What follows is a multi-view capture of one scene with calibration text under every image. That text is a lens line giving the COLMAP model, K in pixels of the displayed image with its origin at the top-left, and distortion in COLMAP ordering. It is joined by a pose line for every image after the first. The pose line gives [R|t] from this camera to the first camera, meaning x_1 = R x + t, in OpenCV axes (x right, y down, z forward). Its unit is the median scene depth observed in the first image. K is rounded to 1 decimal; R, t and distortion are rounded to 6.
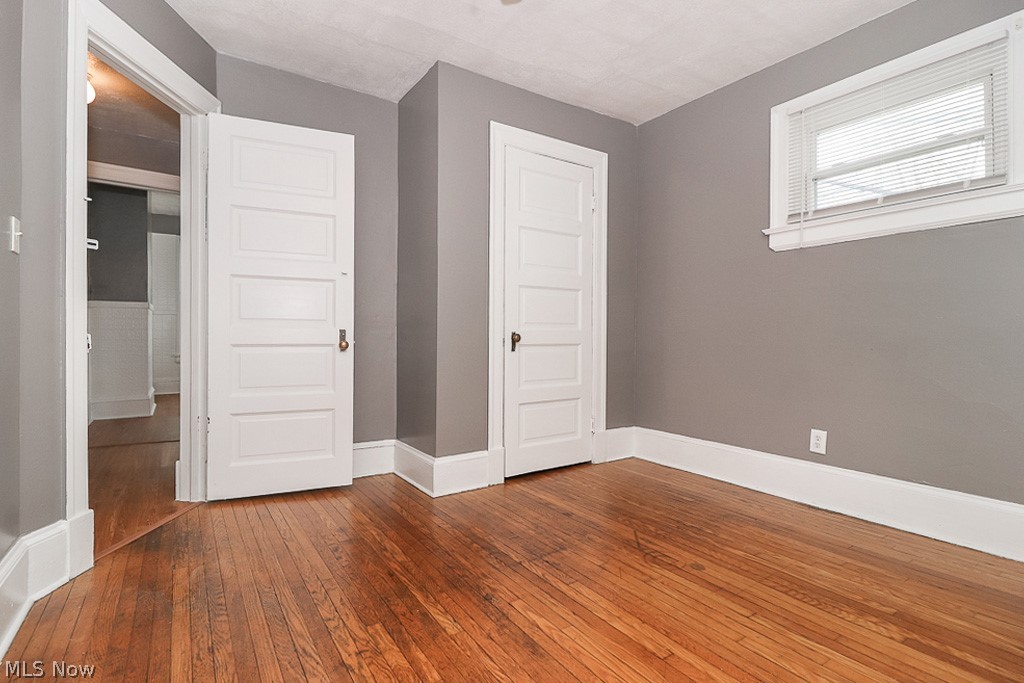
lens RADIAL K [[490.0, 0, 502.4], [0, 490.0, 331.3], [0, 0, 1]] dist [0.001306, -0.001054]
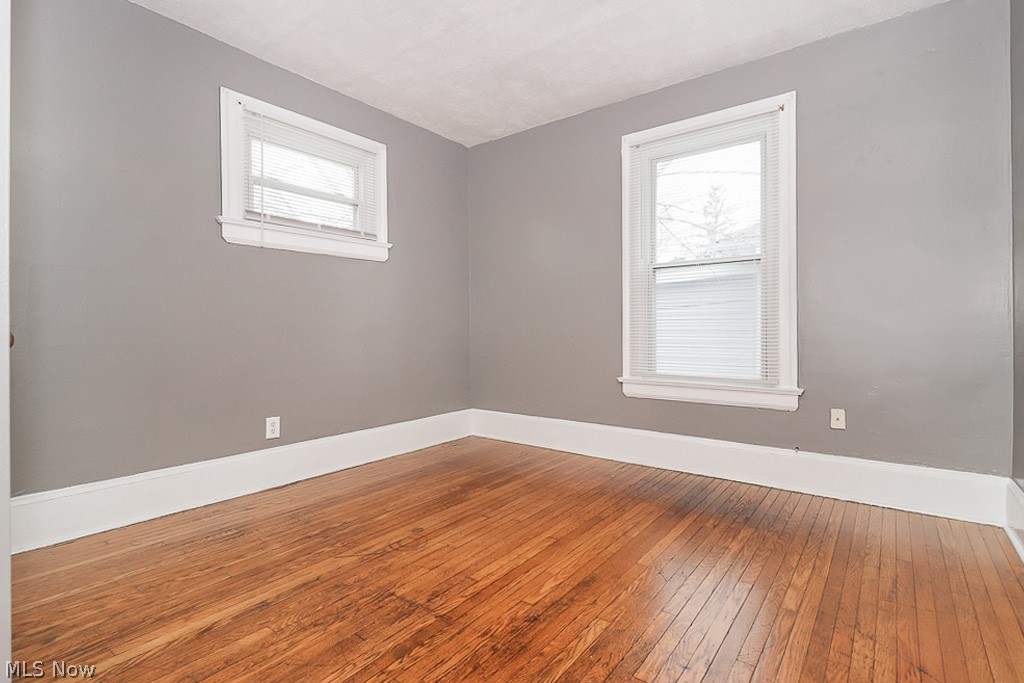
lens RADIAL K [[487.2, 0, 512.3], [0, 487.2, 333.5], [0, 0, 1]] dist [0.022087, -0.016907]
pose [[-0.331671, -0.011293, 0.943327, -0.706490], [-0.006935, 0.999931, 0.009532, -0.000031], [-0.943369, -0.003381, -0.331727, 1.079712]]
